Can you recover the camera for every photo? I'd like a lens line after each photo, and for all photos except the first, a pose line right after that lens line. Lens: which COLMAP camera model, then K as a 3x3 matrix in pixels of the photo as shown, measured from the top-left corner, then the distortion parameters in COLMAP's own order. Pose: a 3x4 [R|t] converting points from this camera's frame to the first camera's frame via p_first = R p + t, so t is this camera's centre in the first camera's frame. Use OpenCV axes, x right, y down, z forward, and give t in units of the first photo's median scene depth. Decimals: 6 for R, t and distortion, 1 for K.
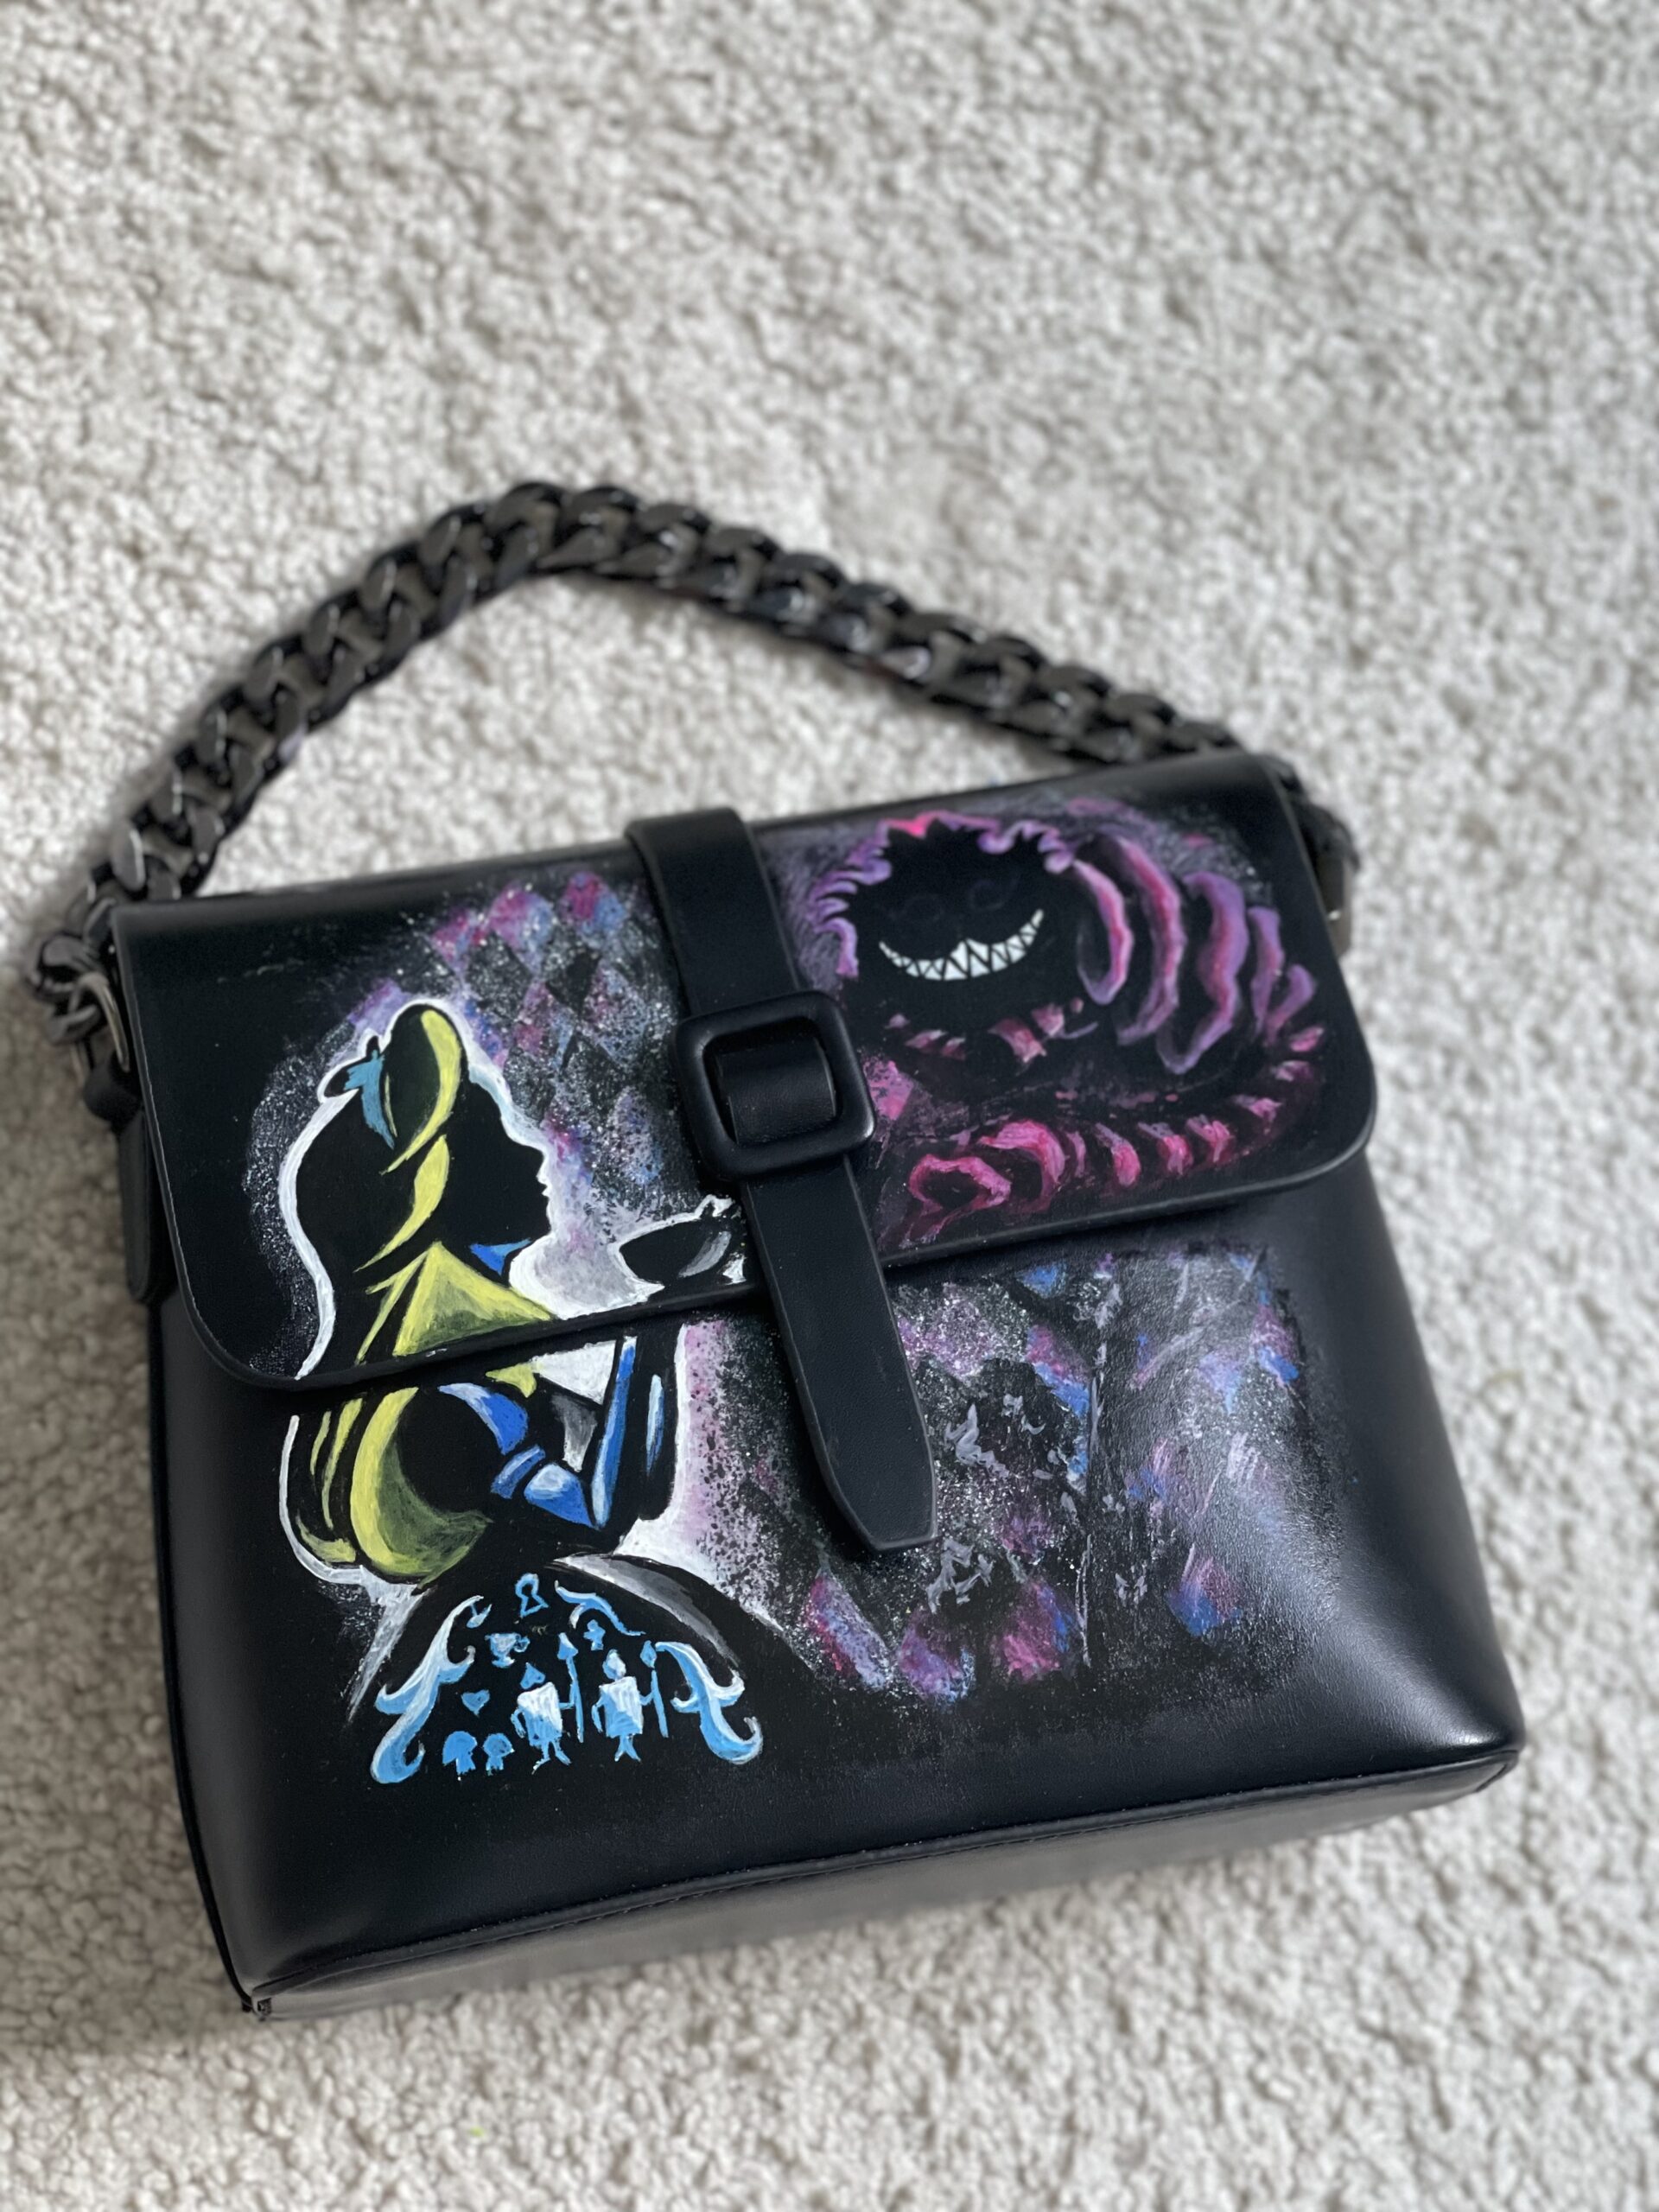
lens RADIAL K [[4182.1, 0, 816.7], [0, 4182.1, 1099.6], [0, 0, 1]] dist [0.100356, 0.000000]
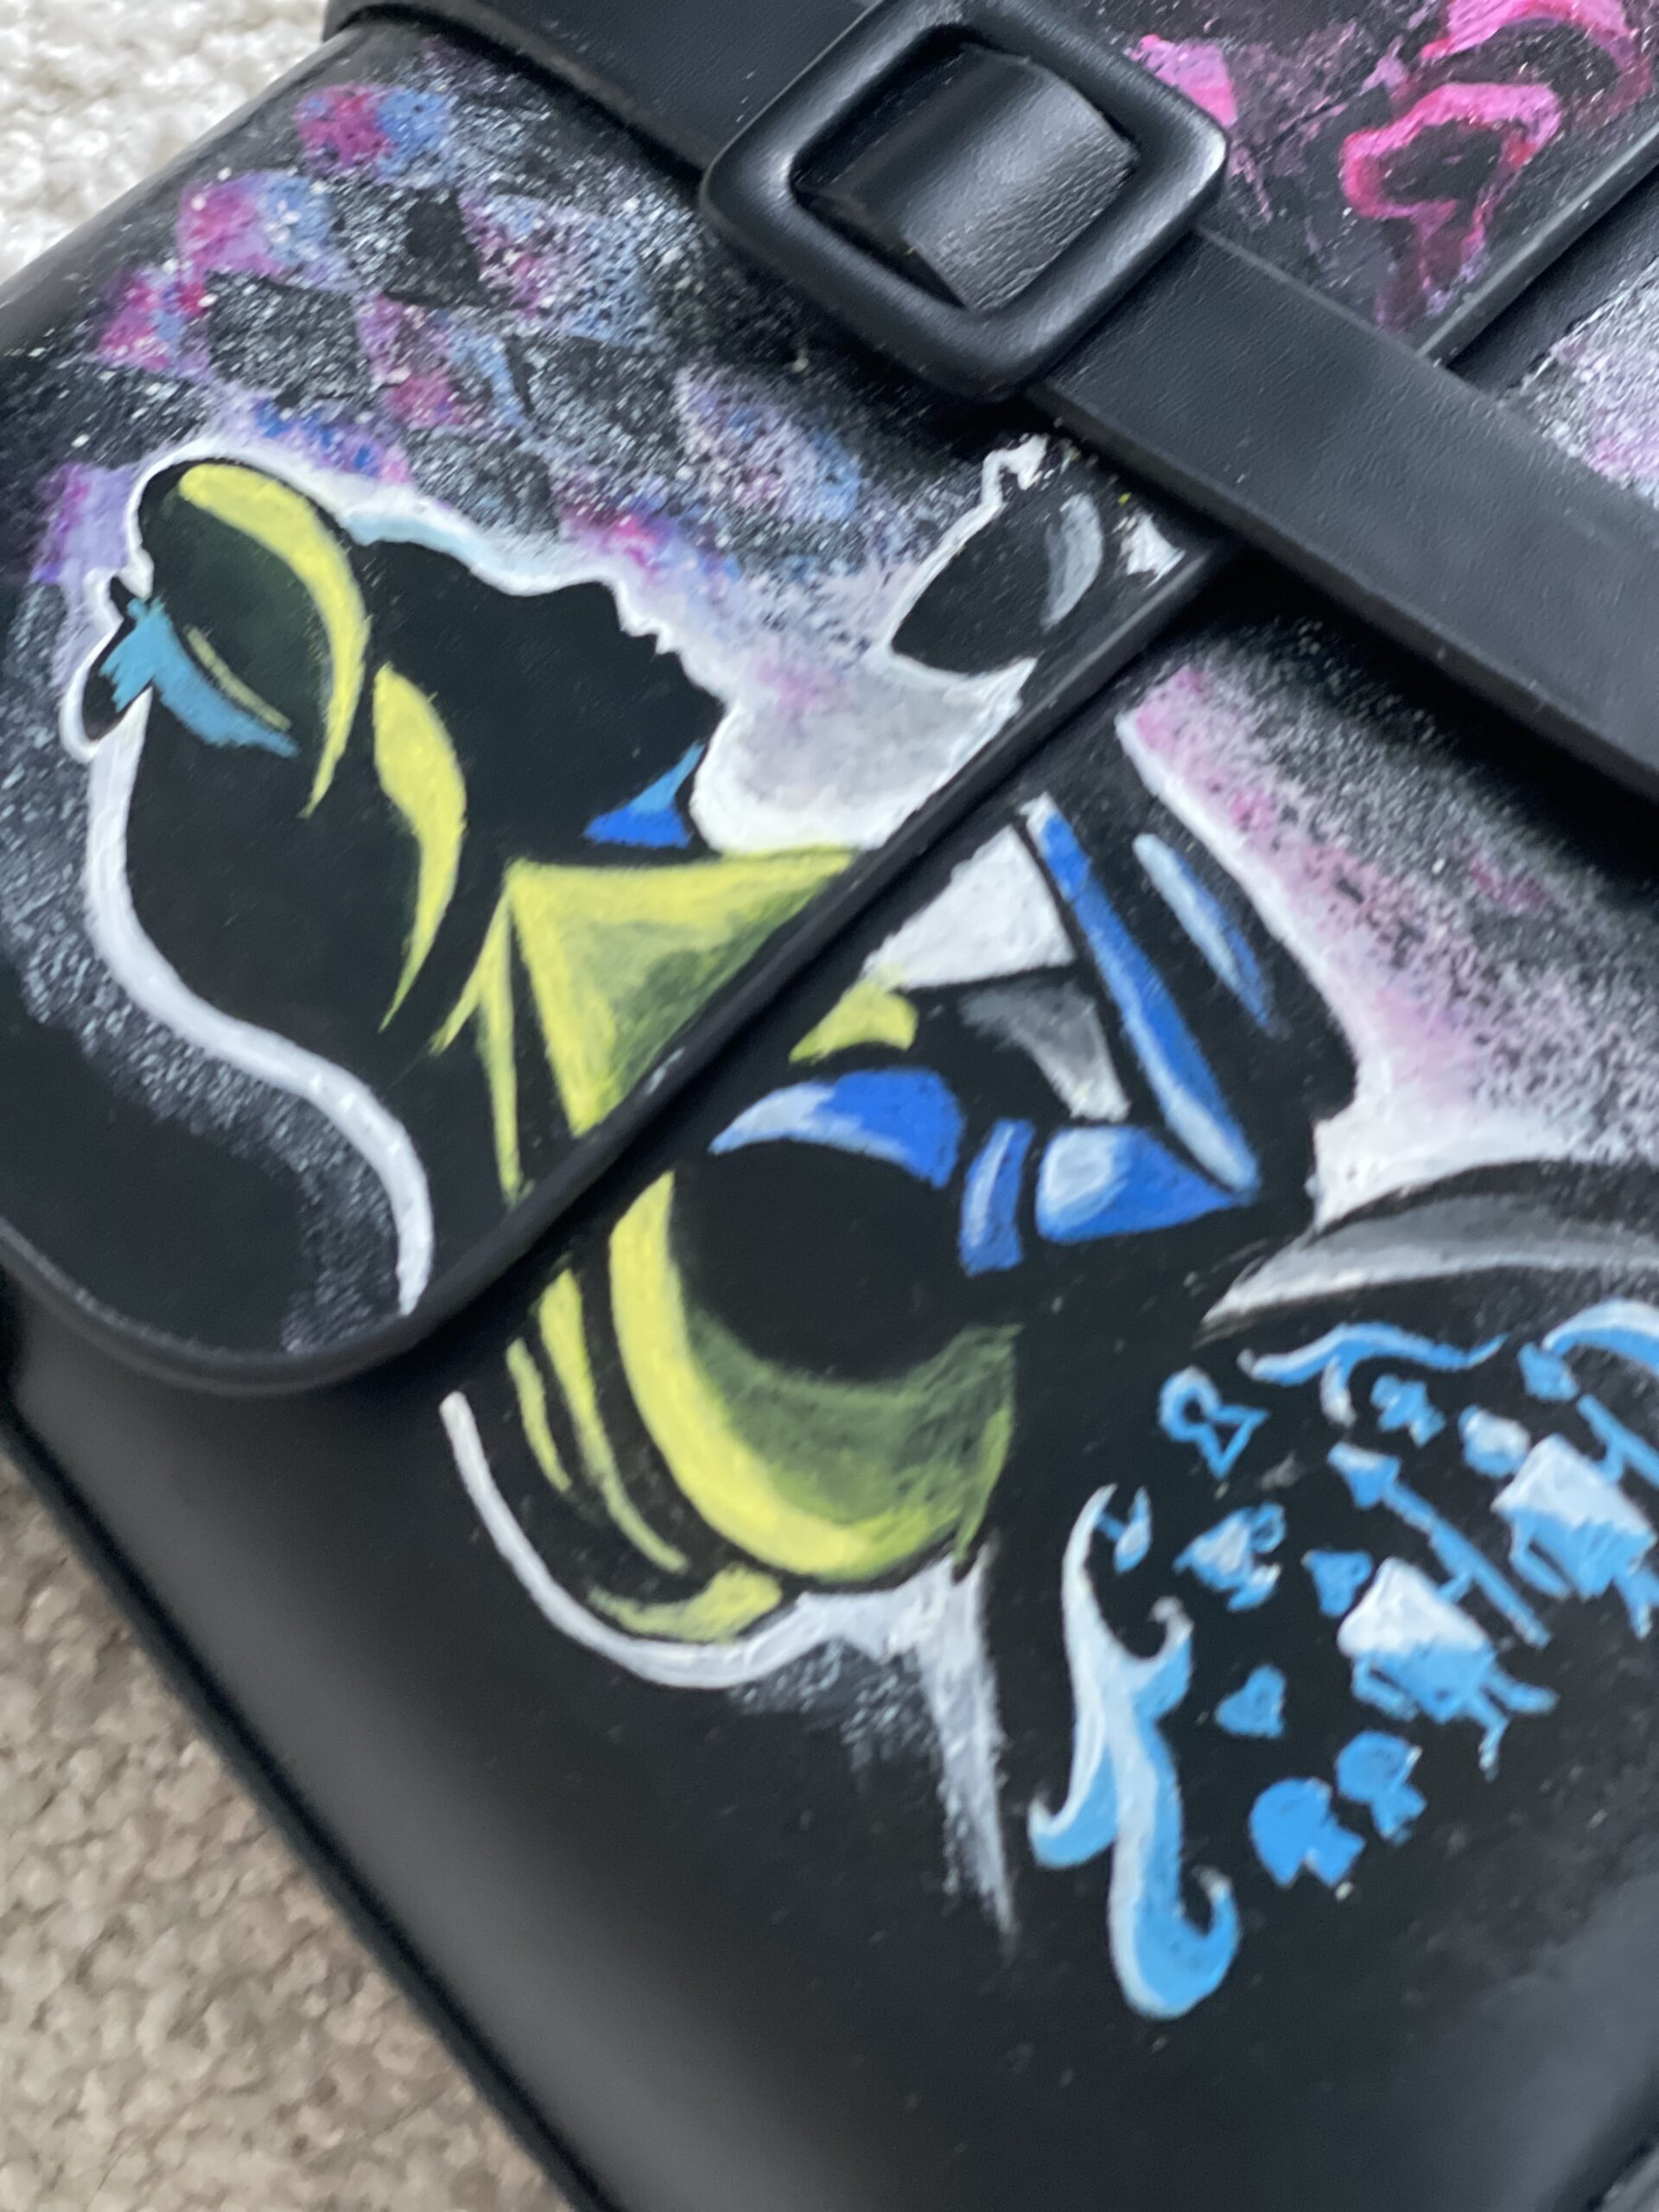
lens RADIAL K [[4182.1, 0, 833.8], [0, 4182.1, 1097.6], [0, 0, 1]] dist [0.100356, 0.000000]
pose [[0.837739, -0.529560, 0.133267, -0.130431], [0.537536, 0.842690, -0.030464, 0.082432], [-0.096171, 0.097156, 0.990612, 0.583119]]
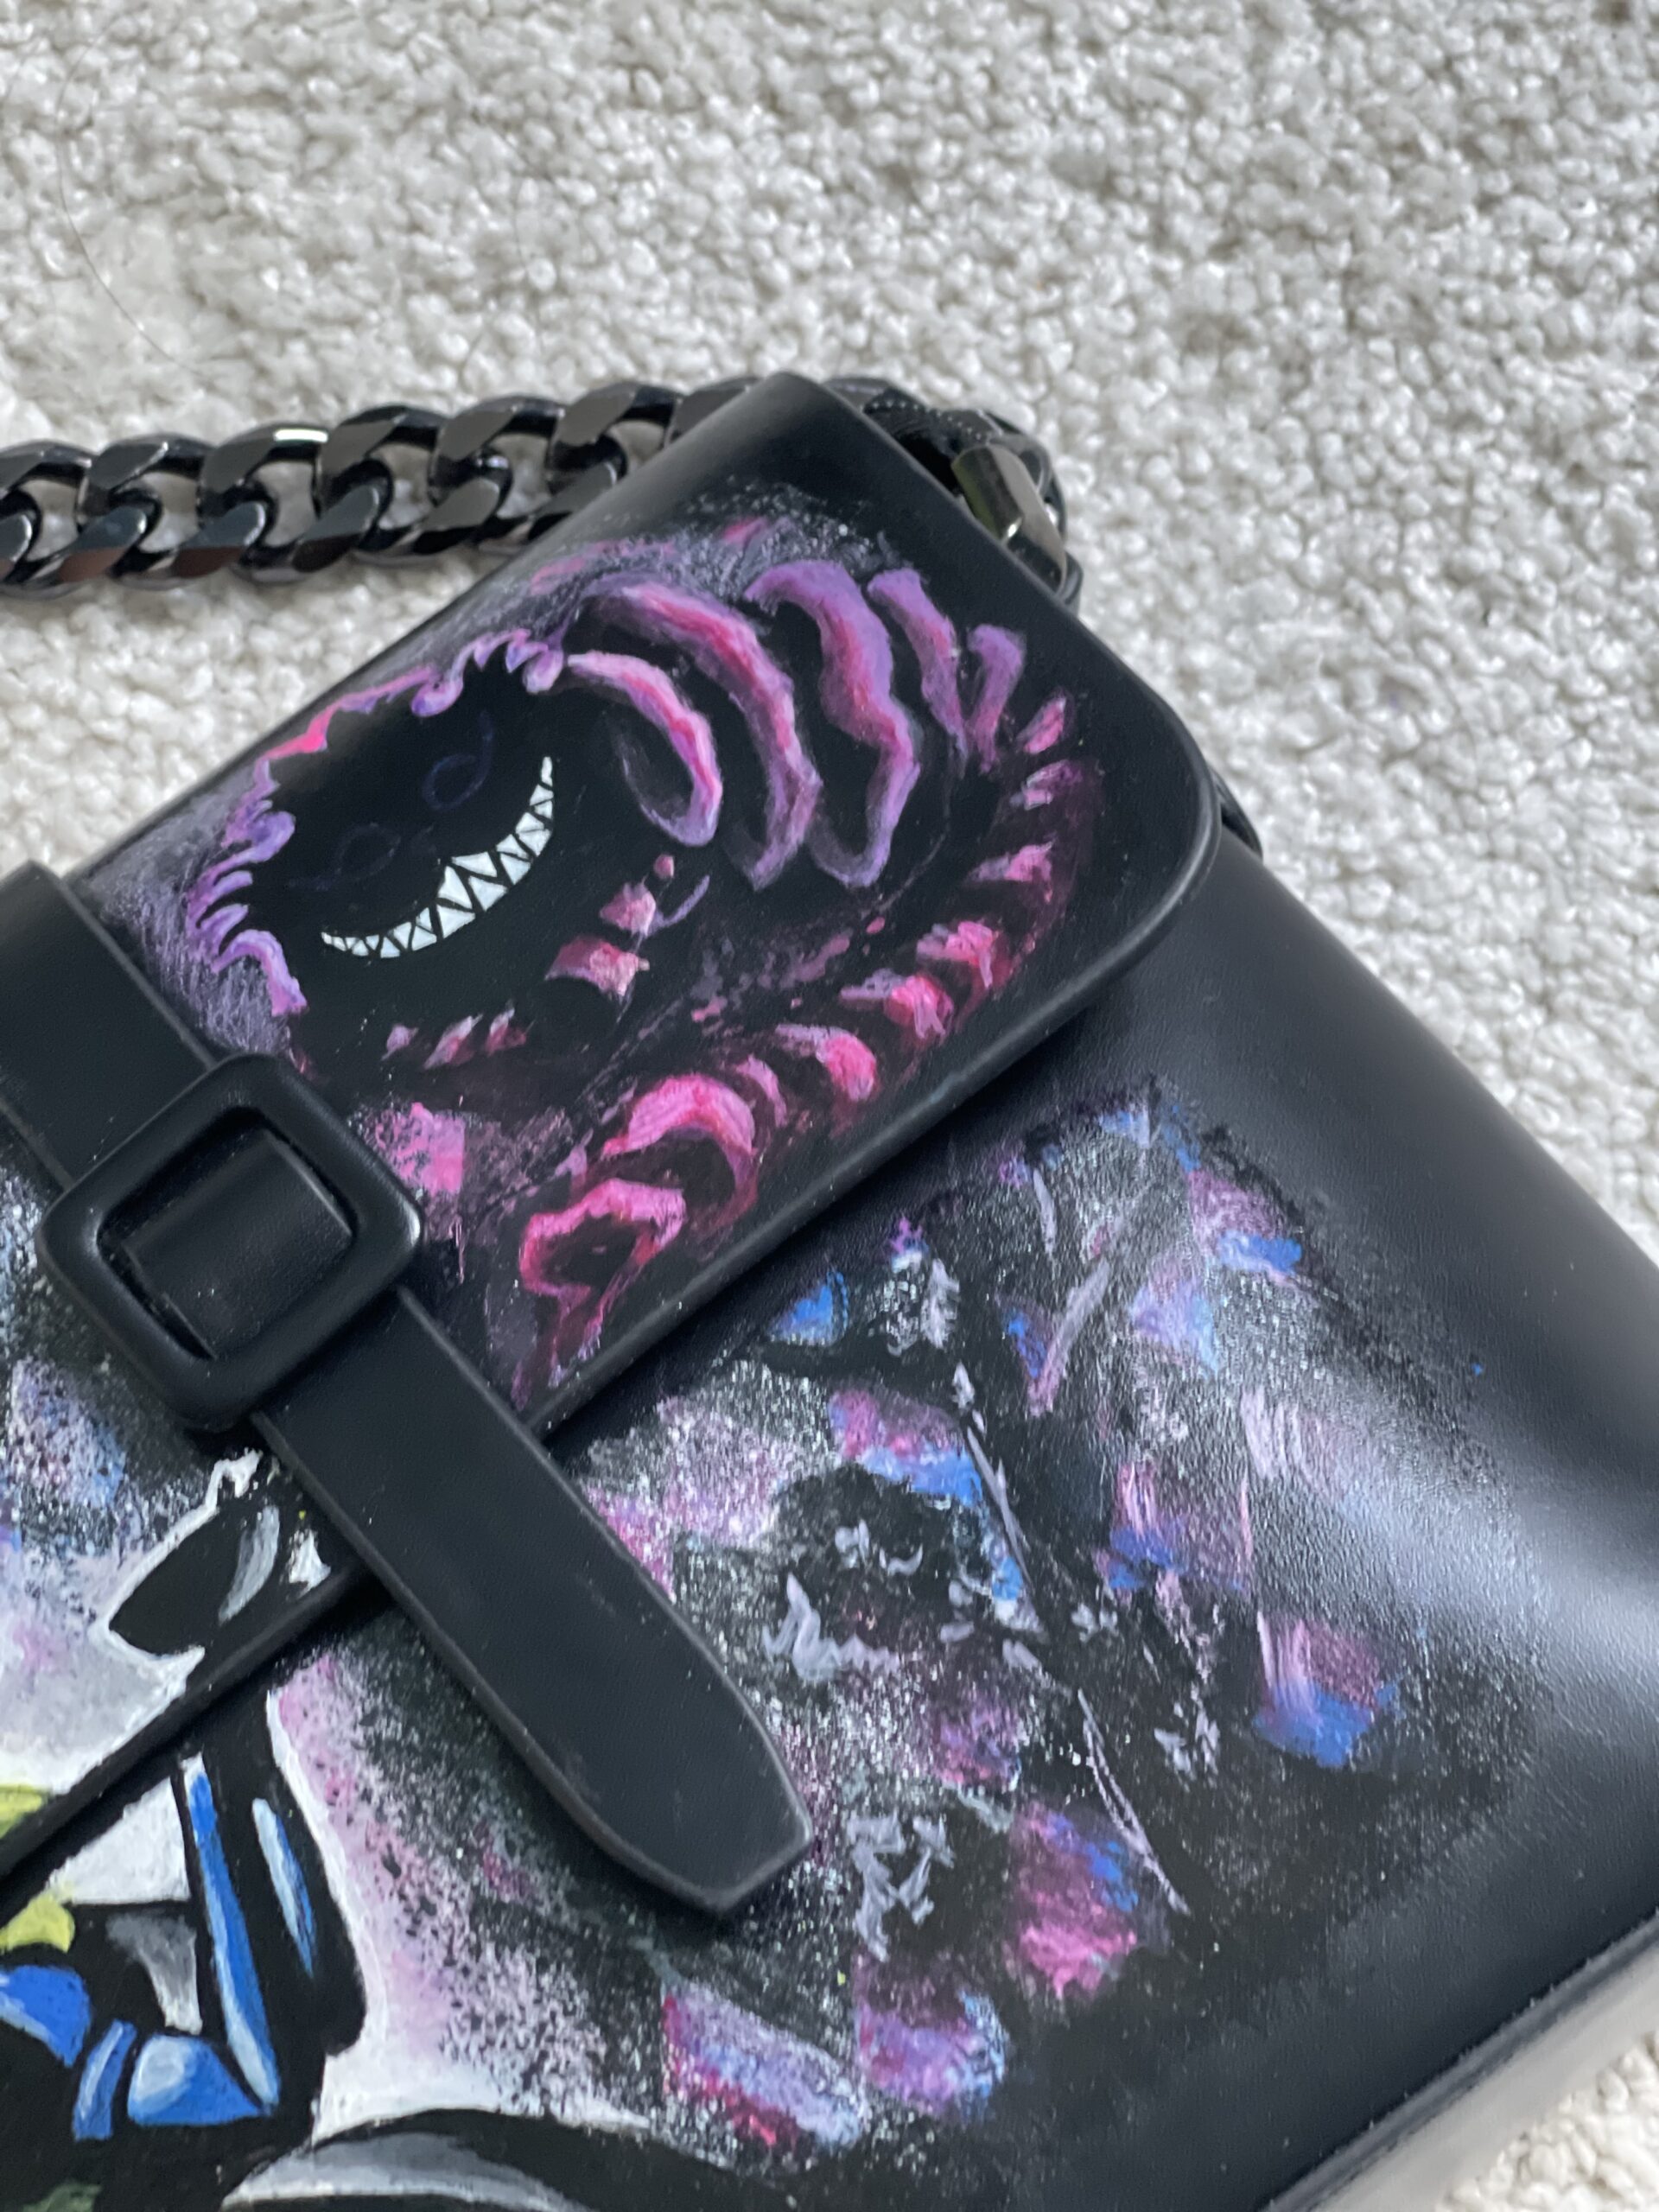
lens RADIAL K [[4182.1, 0, 839.2], [0, 4182.1, 1114.8], [0, 0, 1]] dist [0.100356, 0.000000]
pose [[0.878870, -0.474845, -0.045925, 0.095888], [0.471882, 0.879438, -0.062582, 0.056107], [0.070105, 0.033330, 0.996983, 0.441876]]
